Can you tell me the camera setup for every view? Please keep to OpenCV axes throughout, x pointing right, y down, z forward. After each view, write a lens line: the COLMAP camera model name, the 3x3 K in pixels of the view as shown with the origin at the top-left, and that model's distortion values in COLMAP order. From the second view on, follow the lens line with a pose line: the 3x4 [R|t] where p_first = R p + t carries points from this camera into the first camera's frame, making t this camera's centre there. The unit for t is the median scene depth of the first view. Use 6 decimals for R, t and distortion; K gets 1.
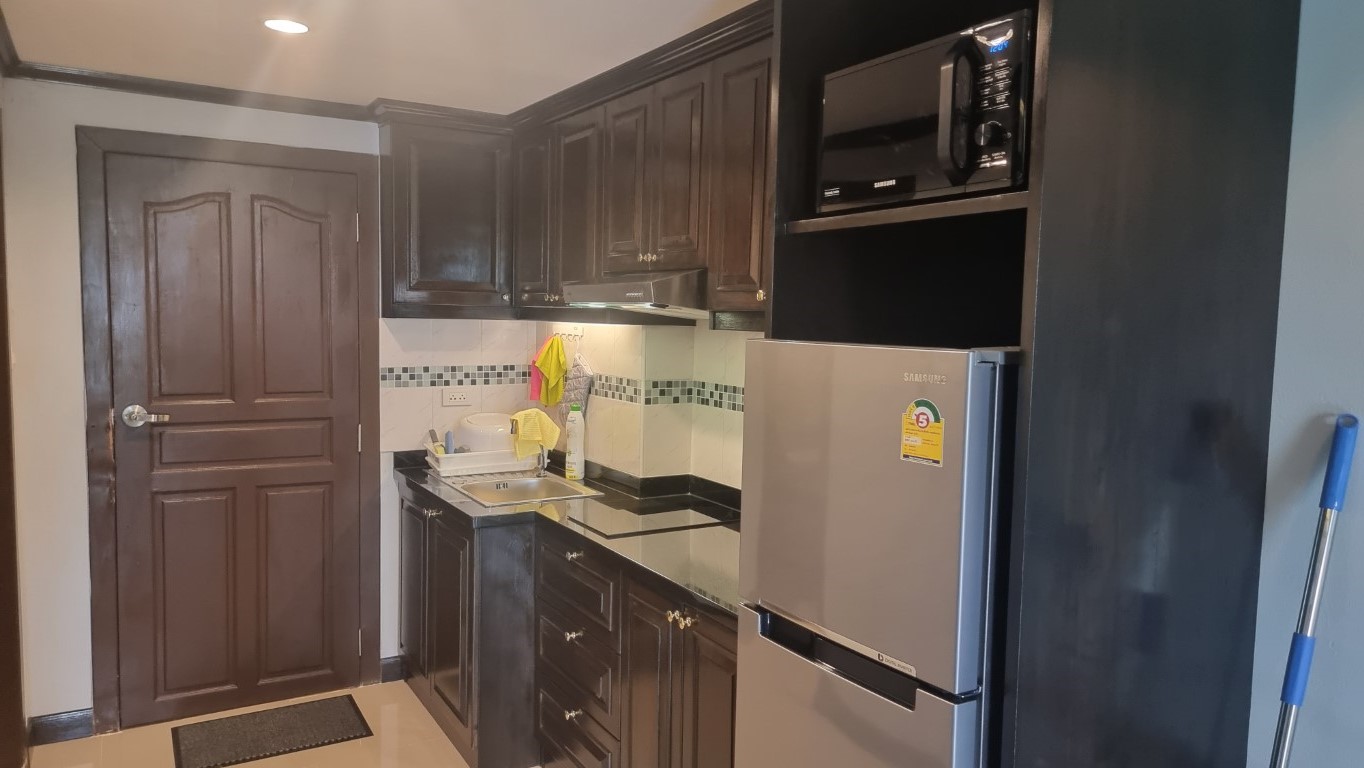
lens RADIAL K [[971.2, 0, 682.0], [0, 971.2, 389.5], [0, 0, 1]] dist [0.032108, -0.000688]
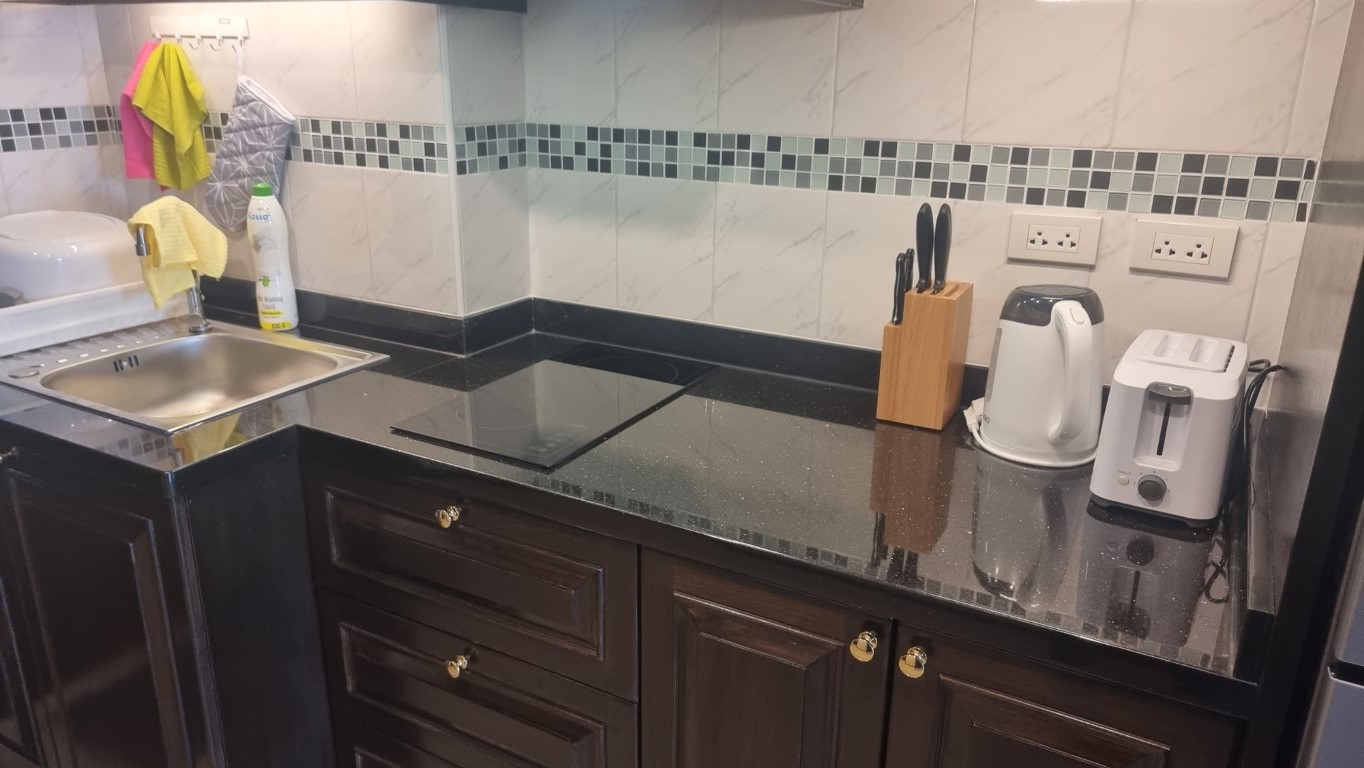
lens RADIAL K [[952.4, 0, 689.5], [0, 952.4, 378.6], [0, 0, 1]] dist [0.074314, -0.061693]
pose [[0.859738, -0.167022, 0.482653, -0.188933], [0.047079, 0.966910, 0.250737, -0.001488], [-0.508560, -0.192846, 0.839153, 0.480678]]
